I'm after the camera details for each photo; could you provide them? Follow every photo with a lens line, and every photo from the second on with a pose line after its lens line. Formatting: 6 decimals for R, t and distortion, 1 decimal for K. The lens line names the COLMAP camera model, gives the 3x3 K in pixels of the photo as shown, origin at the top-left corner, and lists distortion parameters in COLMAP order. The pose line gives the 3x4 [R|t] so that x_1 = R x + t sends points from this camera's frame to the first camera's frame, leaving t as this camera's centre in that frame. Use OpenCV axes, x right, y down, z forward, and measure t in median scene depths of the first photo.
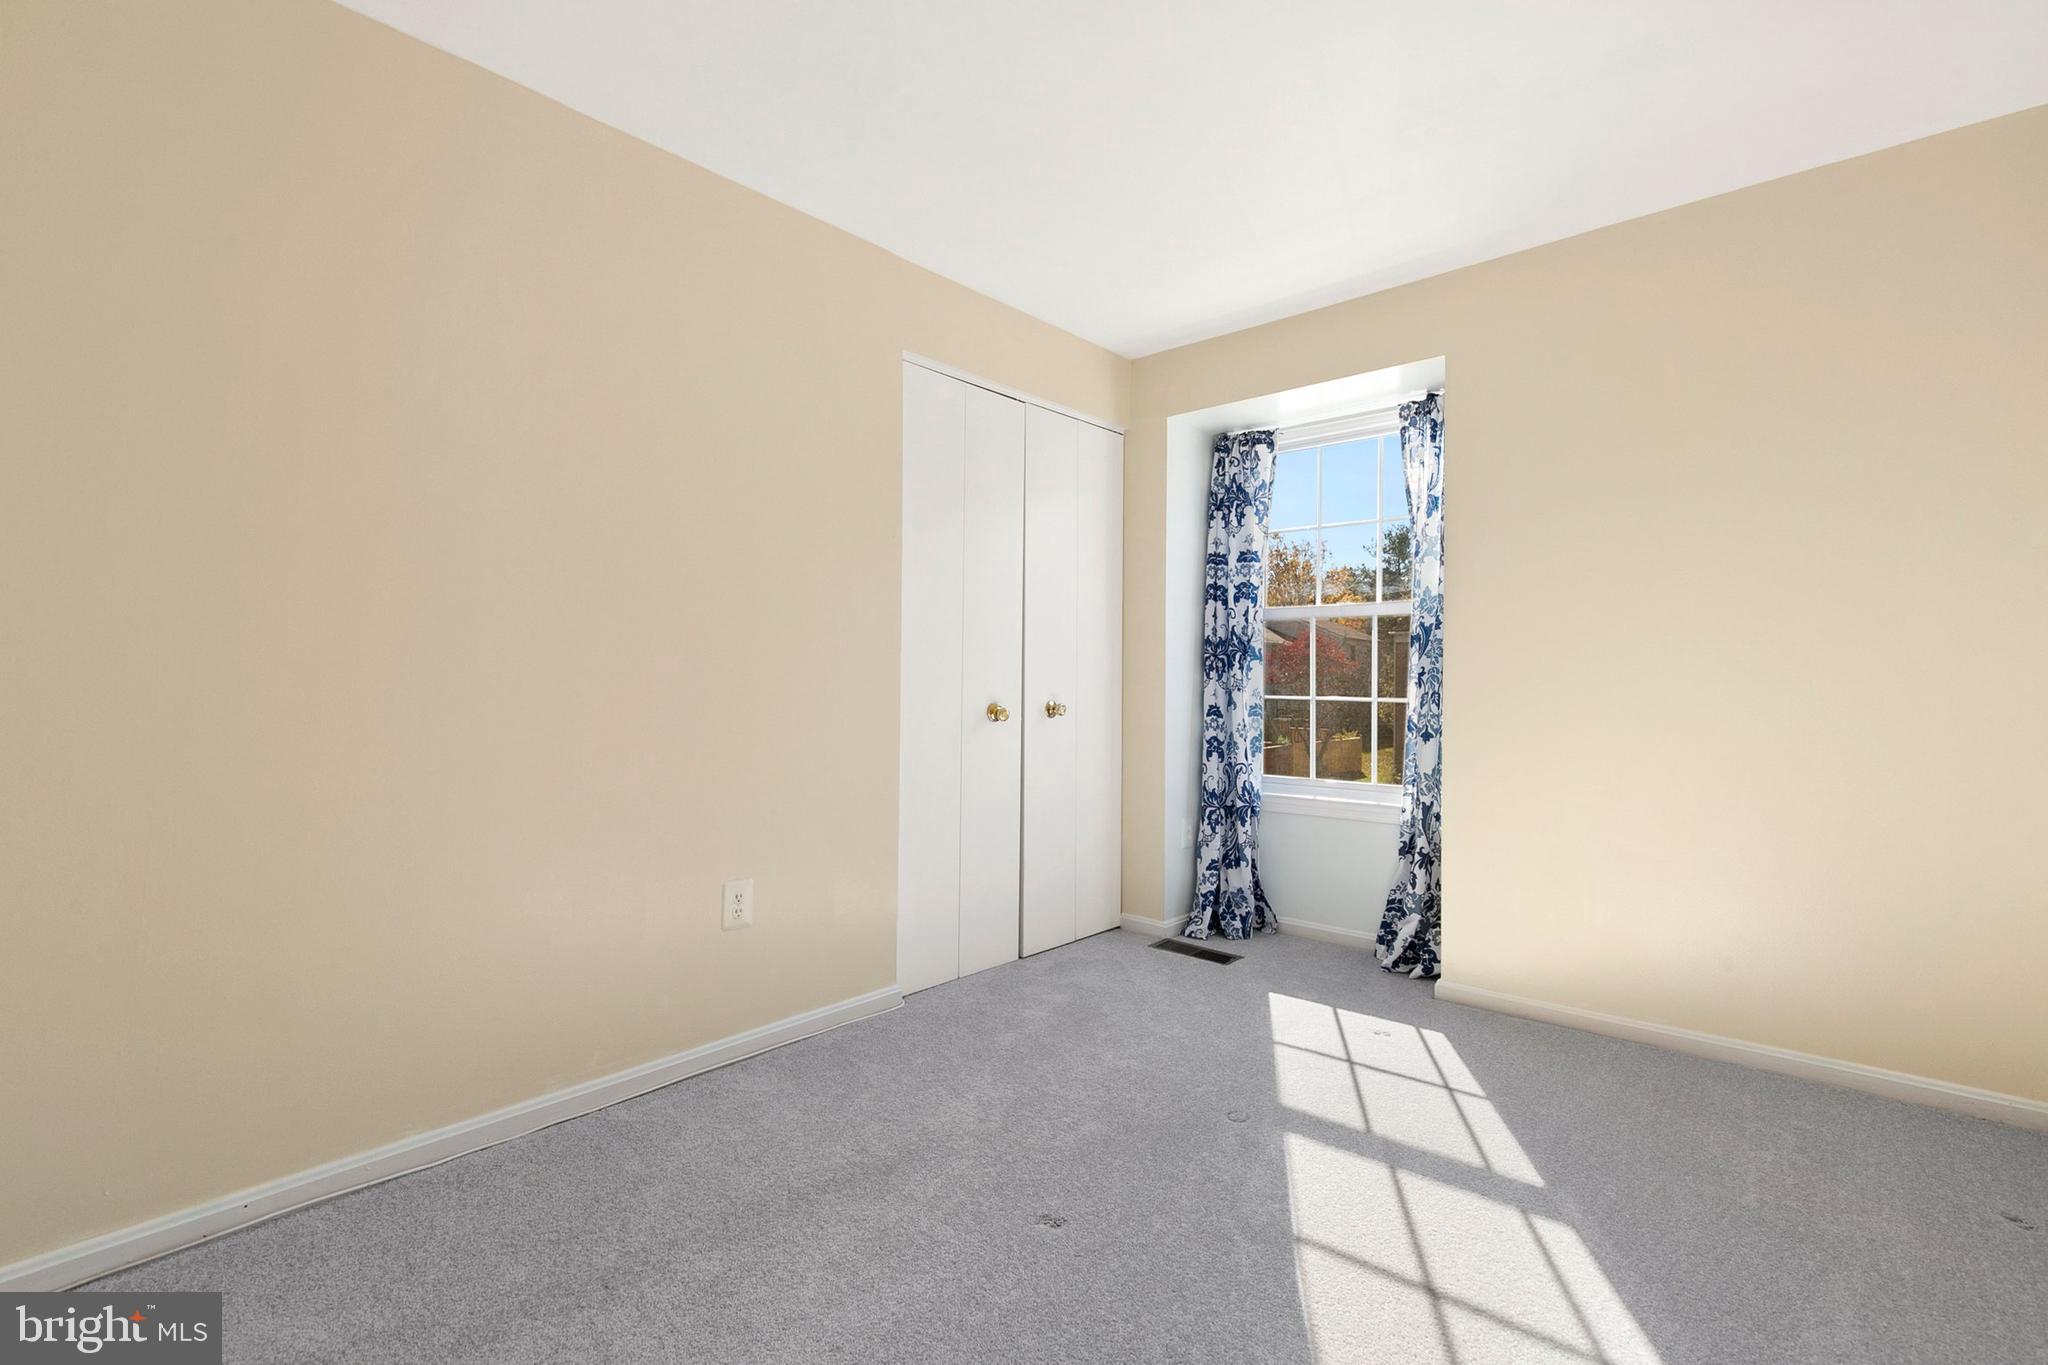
lens RADIAL K [[922.8, 0, 1020.1], [0, 922.8, 683.1], [0, 0, 1]] dist [0.007118, -0.000446]
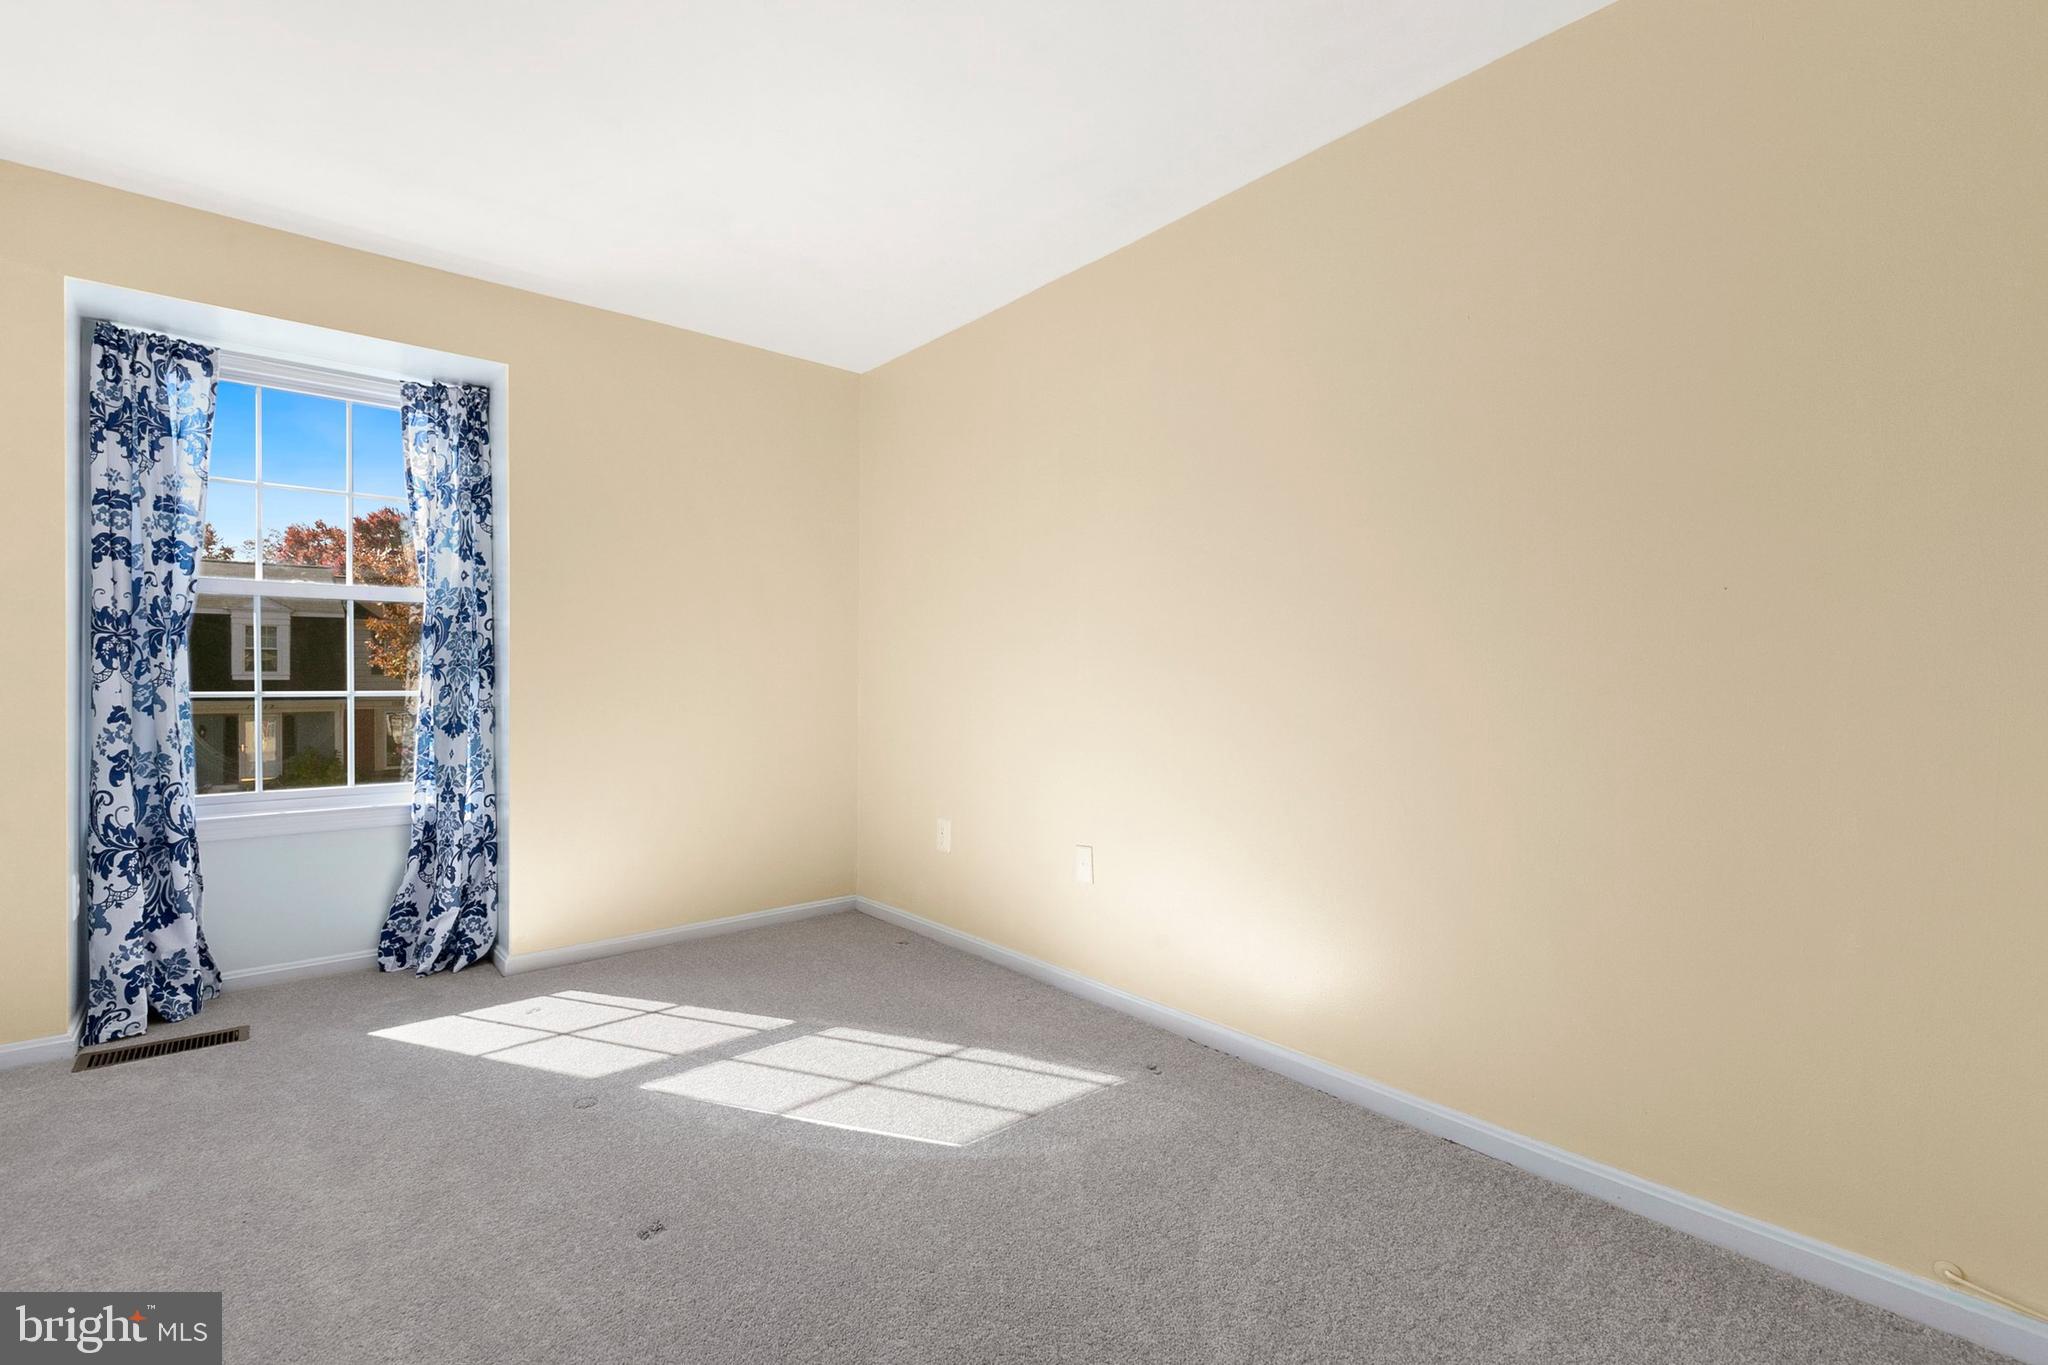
lens RADIAL K [[929.6, 0, 1018.5], [0, 929.6, 674.5], [0, 0, 1]] dist [0.003288, 0.000068]
pose [[0.127858, -0.000786, 0.991792, -0.418364], [-0.000838, 0.999999, 0.000900, -0.001803], [-0.991792, -0.000946, 0.127857, 0.231187]]
